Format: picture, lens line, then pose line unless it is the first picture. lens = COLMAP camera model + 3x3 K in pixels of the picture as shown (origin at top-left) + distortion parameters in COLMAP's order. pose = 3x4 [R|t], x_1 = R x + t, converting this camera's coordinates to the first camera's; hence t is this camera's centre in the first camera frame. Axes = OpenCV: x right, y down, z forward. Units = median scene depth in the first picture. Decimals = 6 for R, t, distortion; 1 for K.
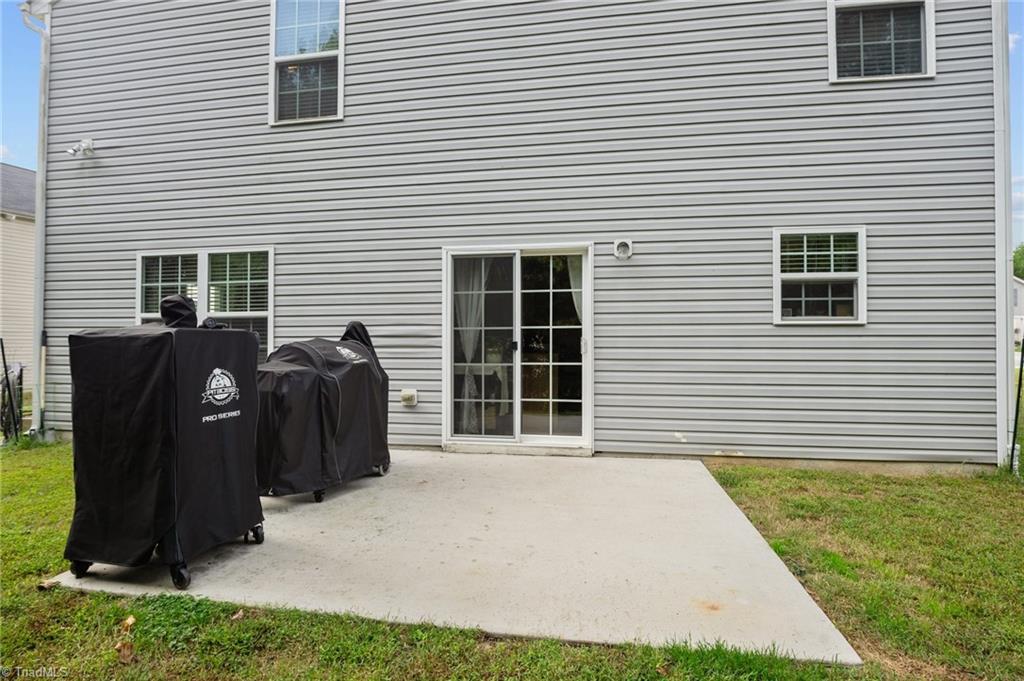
lens RADIAL K [[499.9, 0, 513.3], [0, 499.9, 346.3], [0, 0, 1]] dist [-0.026645, 0.001774]
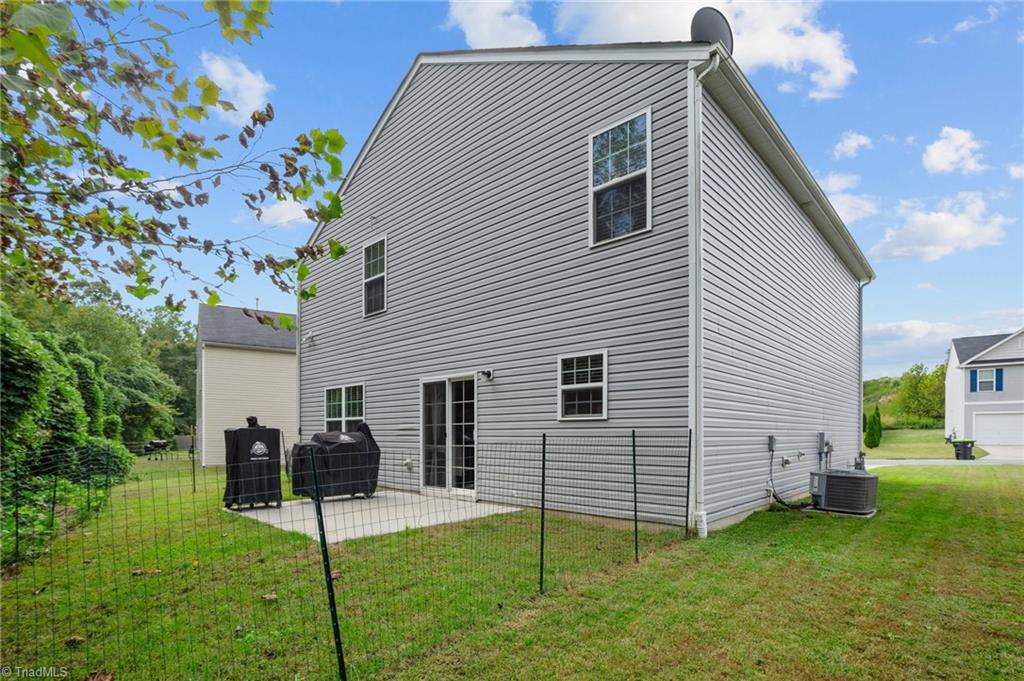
lens RADIAL K [[502.9, 0, 510.8], [0, 502.9, 448.2], [0, 0, 1]] dist [-0.017411, -0.002377]
pose [[0.826071, 0.017346, -0.563299, 1.182183], [-0.006723, 0.999758, 0.020927, 0.007663], [0.563526, -0.013500, 0.825988, -0.298404]]
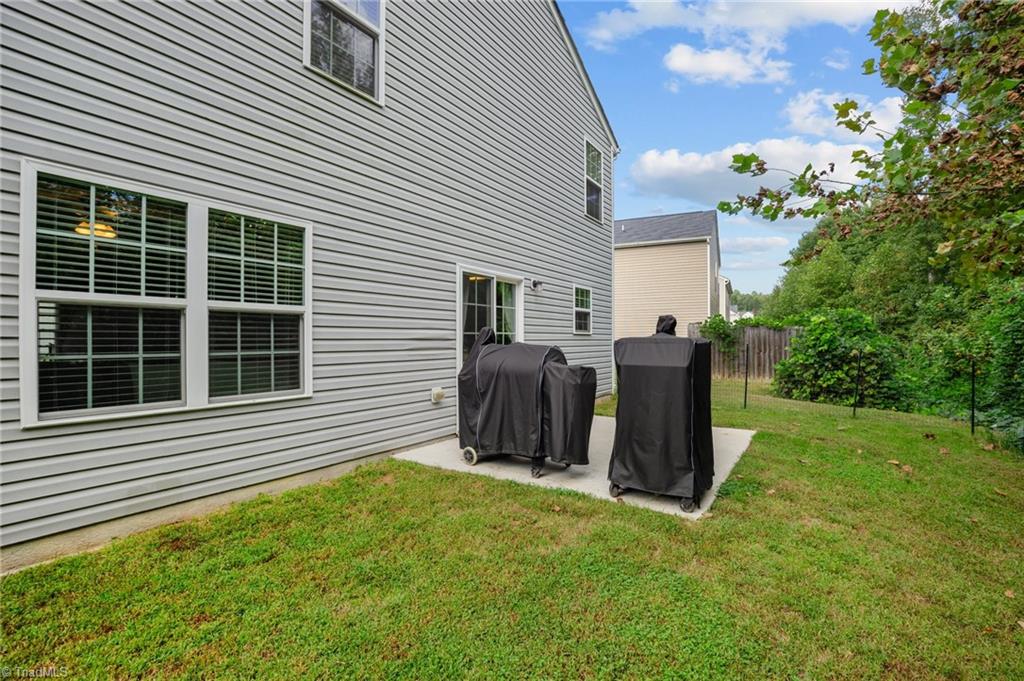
lens RADIAL K [[468.0, 0, 518.4], [0, 468.0, 334.1], [0, 0, 1]] dist [-0.032837, 0.003916]
pose [[0.388392, 0.006539, 0.921471, -1.152636], [-0.012609, 0.999919, -0.001781, -0.034428], [-0.921408, -0.010927, 0.388443, 0.463652]]
